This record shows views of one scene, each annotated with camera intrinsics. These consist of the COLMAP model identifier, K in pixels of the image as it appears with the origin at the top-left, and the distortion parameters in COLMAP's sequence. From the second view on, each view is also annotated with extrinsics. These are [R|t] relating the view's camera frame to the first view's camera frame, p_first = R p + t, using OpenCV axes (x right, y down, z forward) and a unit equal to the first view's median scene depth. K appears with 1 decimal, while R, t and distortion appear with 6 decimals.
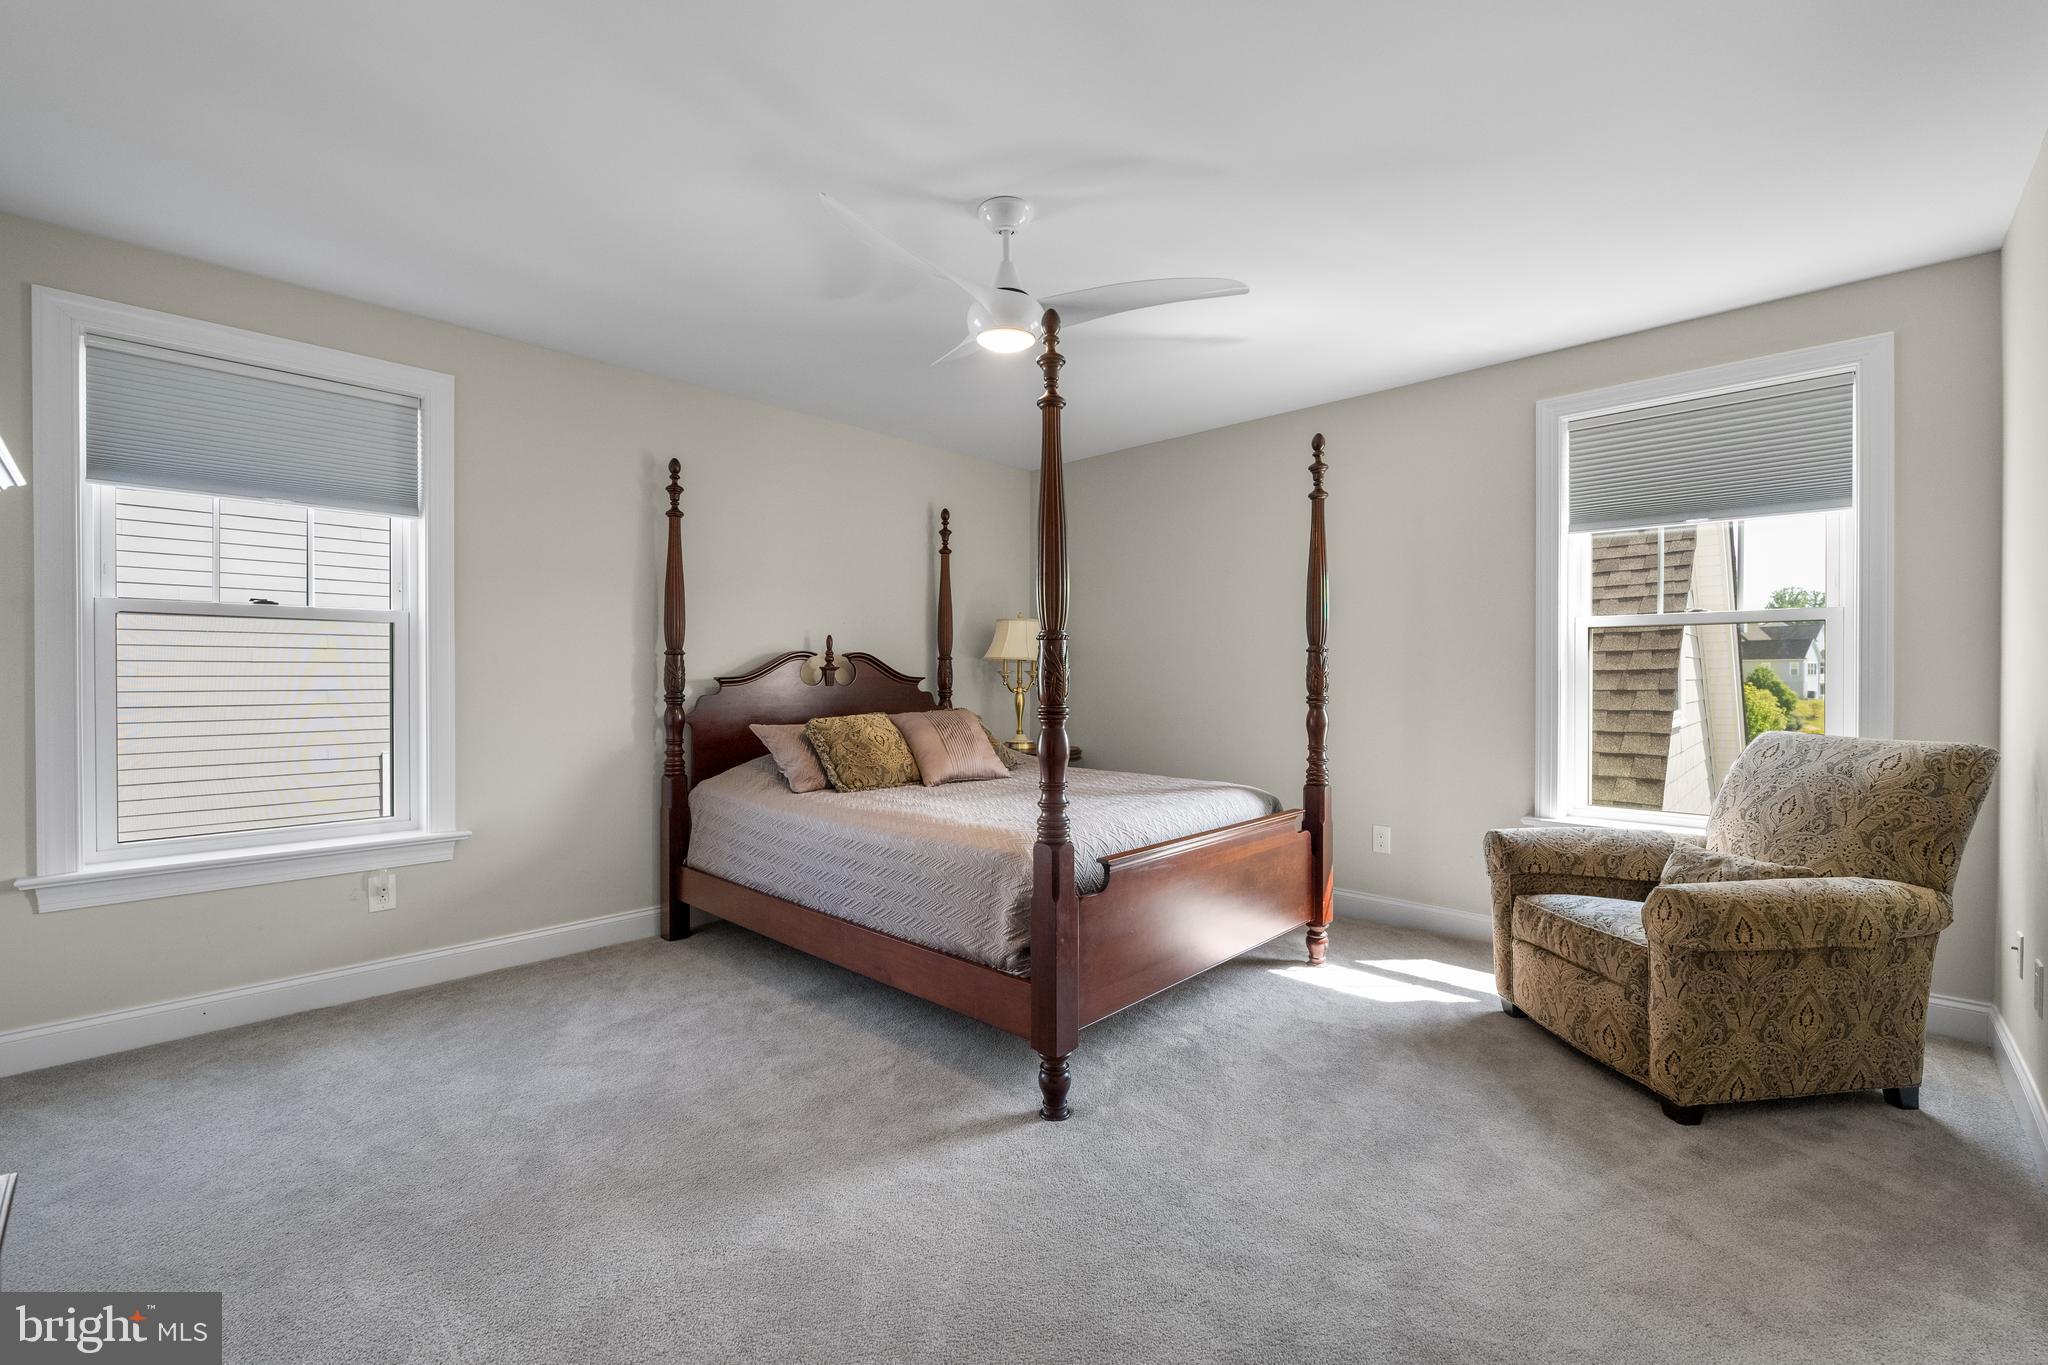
lens RADIAL K [[865.2, 0, 1024.6], [0, 865.2, 679.1], [0, 0, 1]] dist [-0.002608, 0.000040]
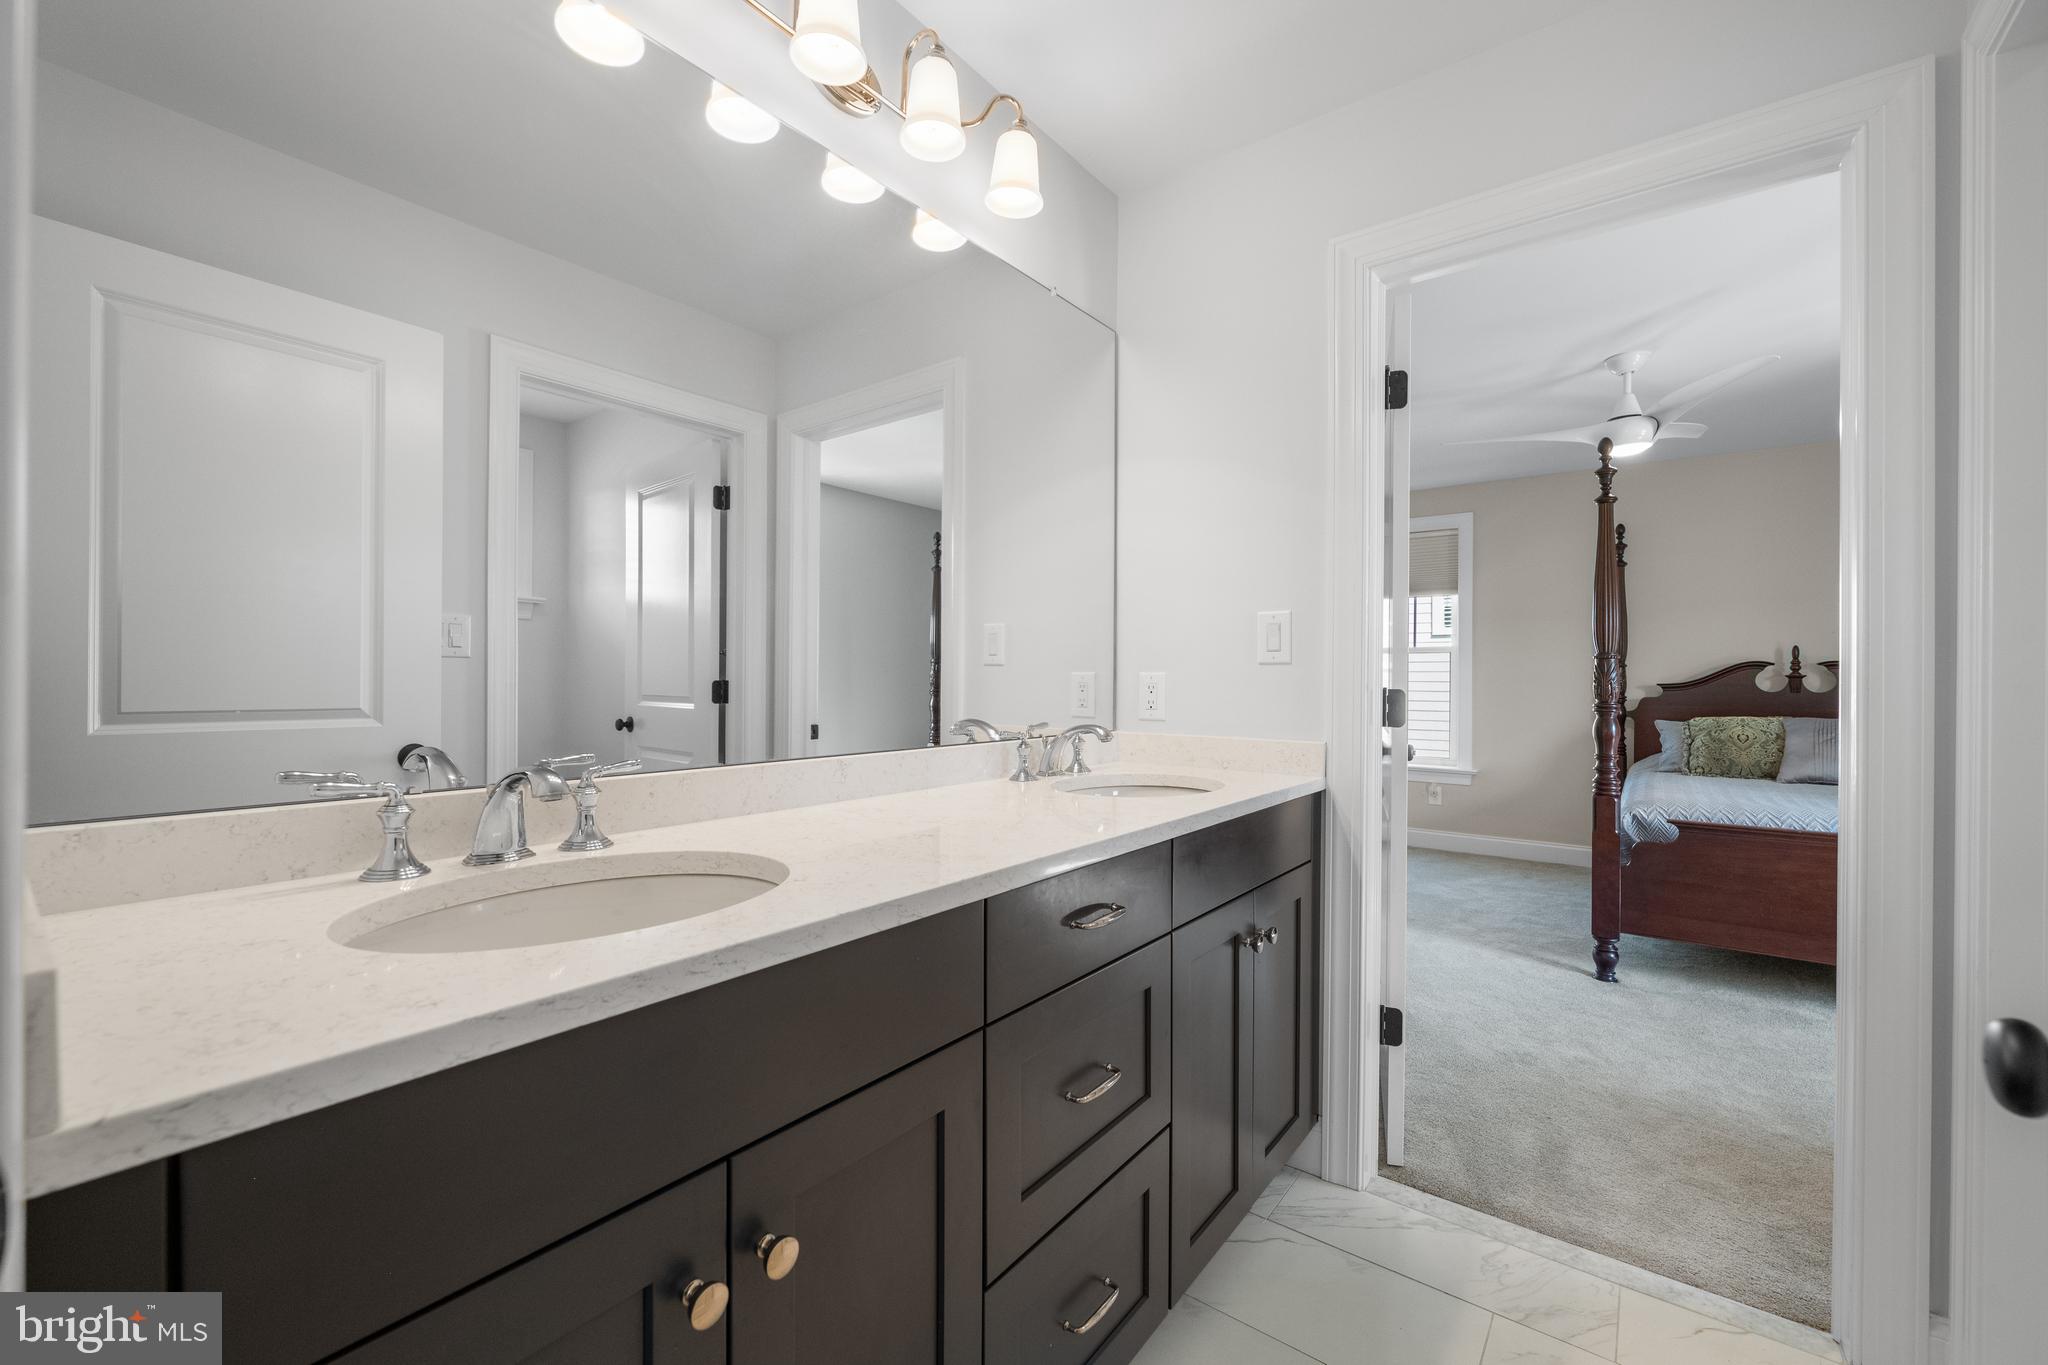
lens RADIAL K [[837.5, 0, 1024.0], [0, 837.5, 682.5], [0, 0, 1]] dist [-0.005069, 0.001222]
pose [[0.114474, 0.005522, -0.993411, 0.944078], [-0.007634, 0.999960, 0.004679, -0.003395], [0.993397, 0.007048, 0.114511, -0.111132]]
